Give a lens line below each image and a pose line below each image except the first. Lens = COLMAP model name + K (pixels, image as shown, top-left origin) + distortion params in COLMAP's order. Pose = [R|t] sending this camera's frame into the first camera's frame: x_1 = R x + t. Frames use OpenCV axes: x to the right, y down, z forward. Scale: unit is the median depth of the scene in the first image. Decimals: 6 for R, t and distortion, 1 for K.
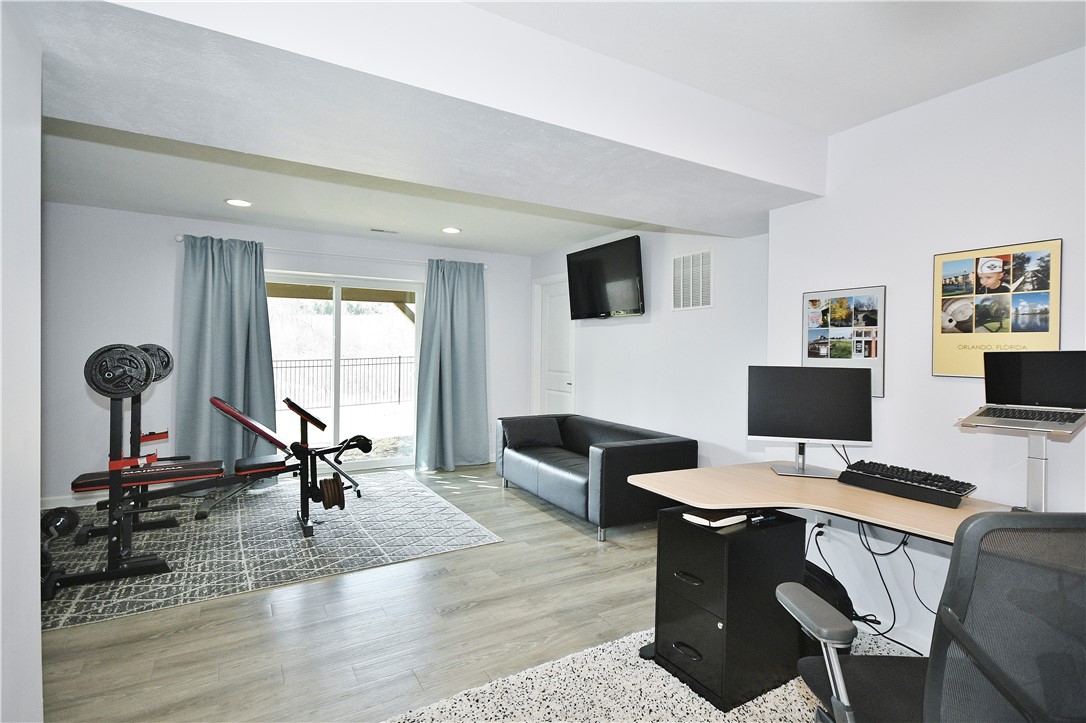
lens RADIAL K [[516.2, 0, 550.3], [0, 516.2, 353.3], [0, 0, 1]] dist [0.005806, -0.000367]
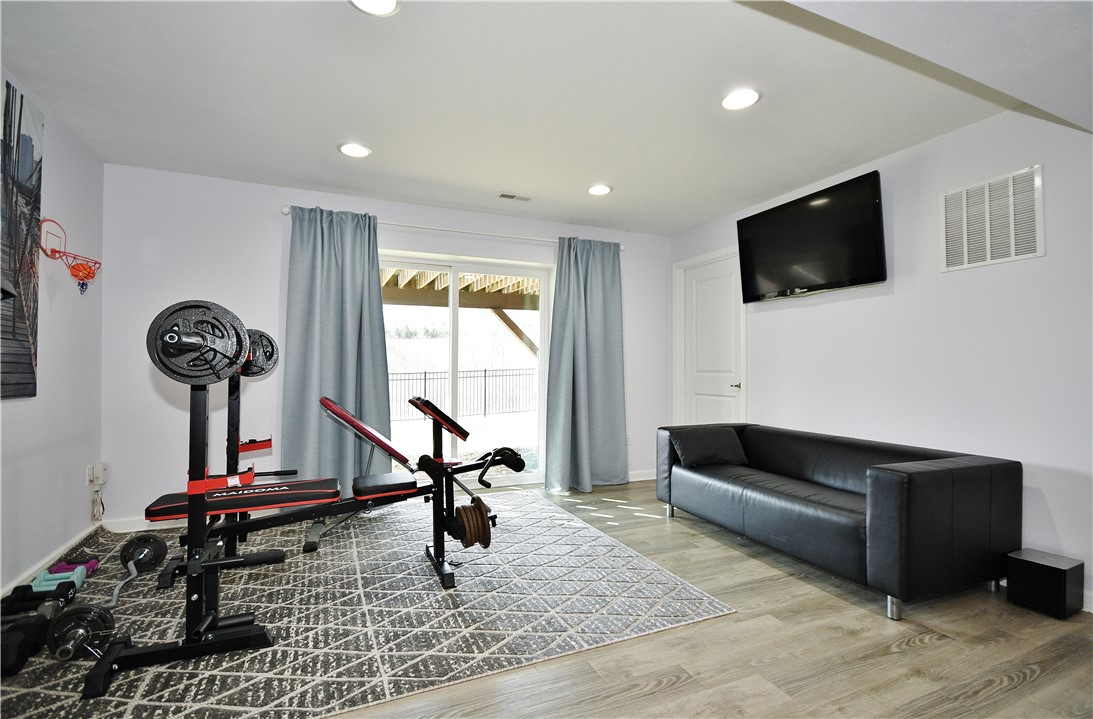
lens RADIAL K [[486.4, 0, 545.8], [0, 486.4, 361.8], [0, 0, 1]] dist [-0.002105, 0.000725]
pose [[0.991260, -0.009844, -0.131557, -0.227456], [0.007278, 0.999774, -0.019968, 0.051584], [0.131724, 0.018836, 0.991107, 0.322106]]
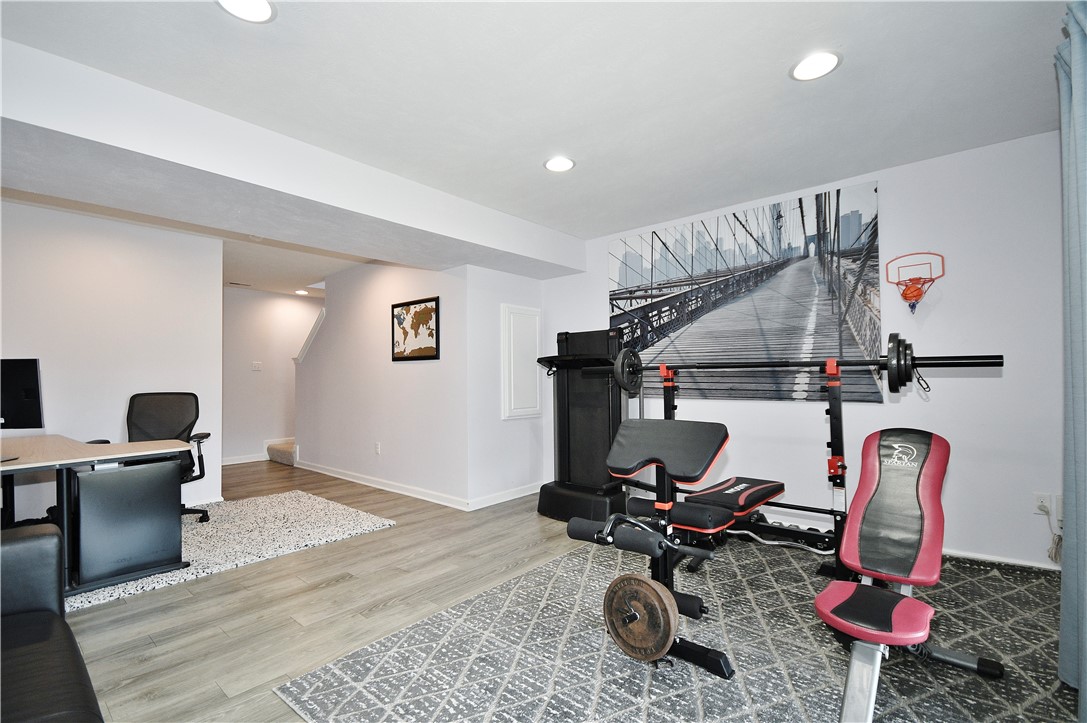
lens RADIAL K [[494.4, 0, 541.5], [0, 494.4, 368.8], [0, 0, 1]] dist [0.000491, 0.000158]
pose [[-0.949171, -0.007063, -0.314682, -0.174862], [-0.003284, 0.999916, -0.012538, 0.034213], [0.314745, -0.010868, -0.949114, 1.456742]]
